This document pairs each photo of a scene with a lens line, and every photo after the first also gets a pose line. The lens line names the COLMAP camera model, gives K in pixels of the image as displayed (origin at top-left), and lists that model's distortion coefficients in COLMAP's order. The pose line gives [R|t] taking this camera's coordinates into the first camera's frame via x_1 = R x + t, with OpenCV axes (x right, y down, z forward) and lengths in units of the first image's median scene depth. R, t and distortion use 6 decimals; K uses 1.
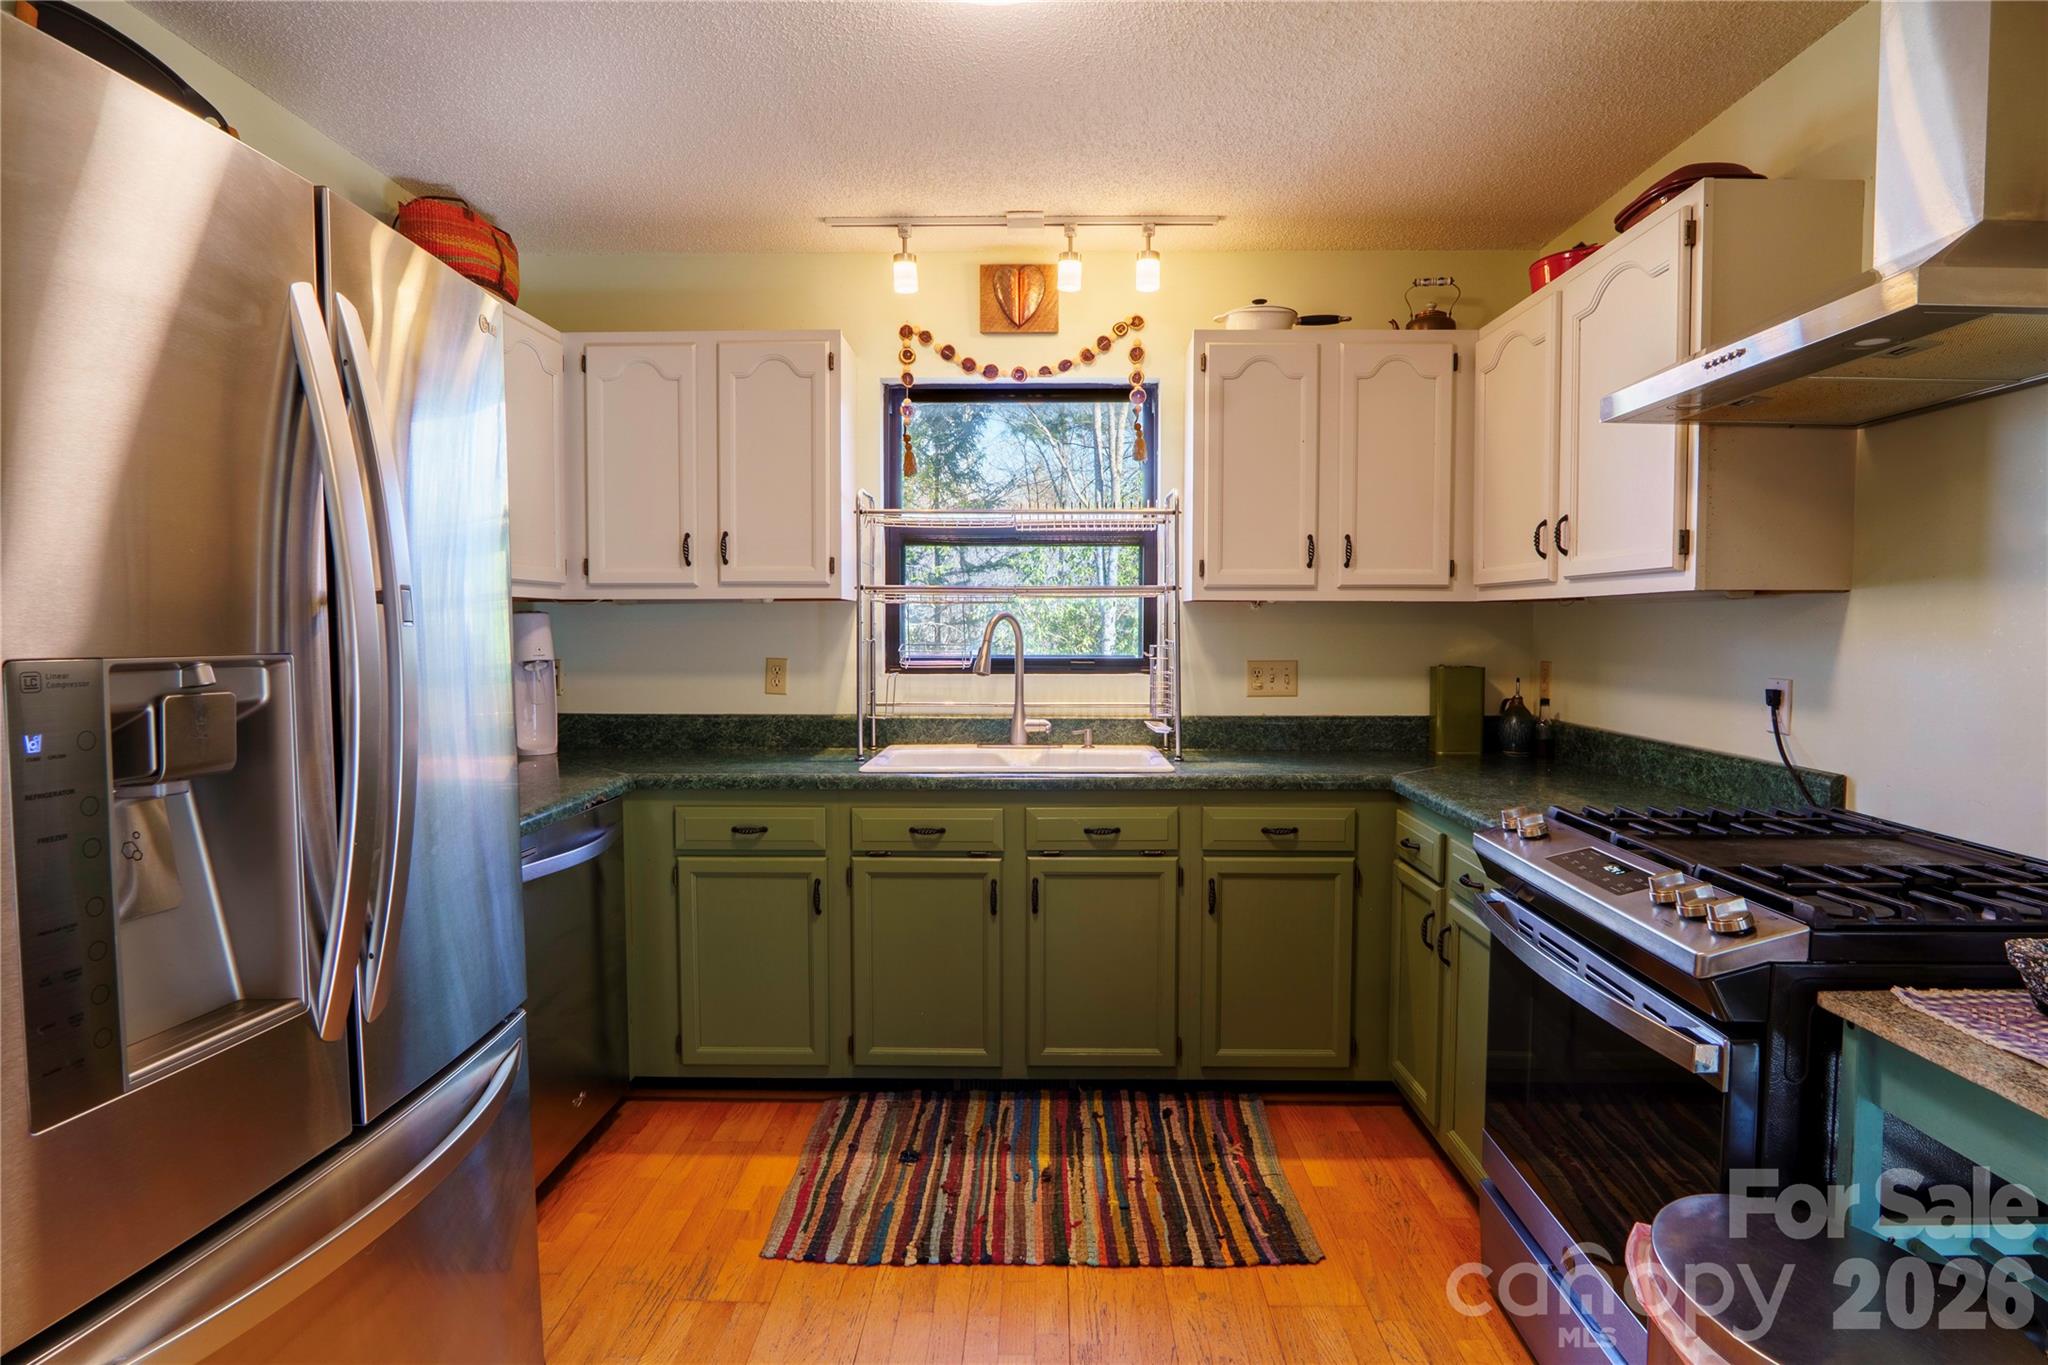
lens RADIAL K [[1086.6, 0, 1039.4], [0, 1086.6, 676.5], [0, 0, 1]] dist [-0.029349, 0.003412]
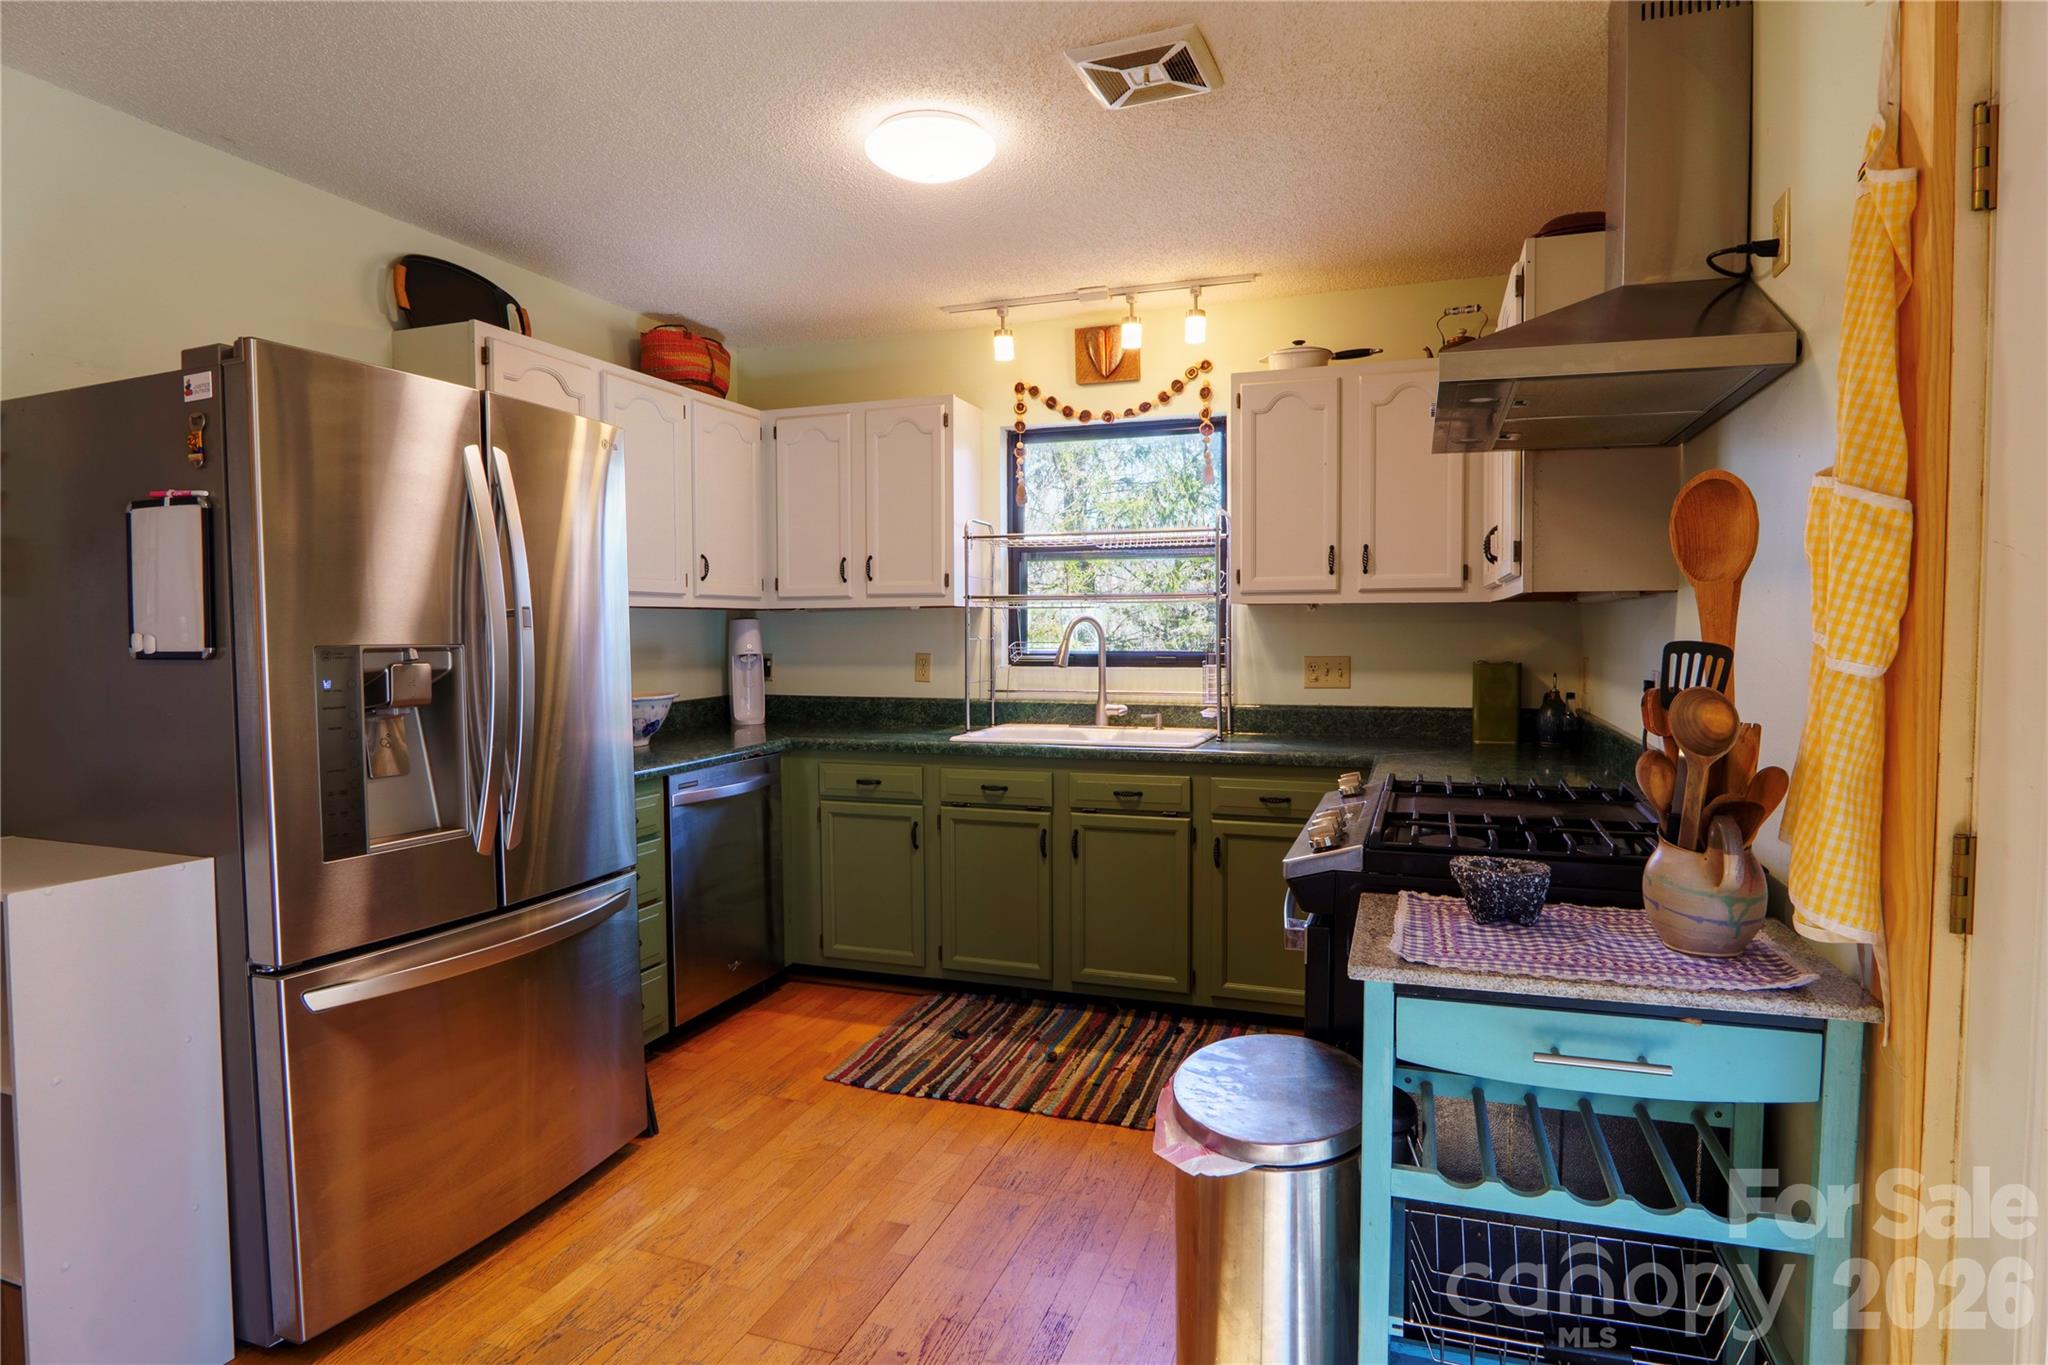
lens RADIAL K [[1086.6, 0, 1040.9], [0, 1086.6, 674.8], [0, 0, 1]] dist [-0.029349, 0.003412]
pose [[0.950743, 0.008326, -0.309868, 0.315768], [-0.009053, 0.999959, -0.000907, 0.009134], [0.309848, 0.003668, 0.950779, -0.180022]]
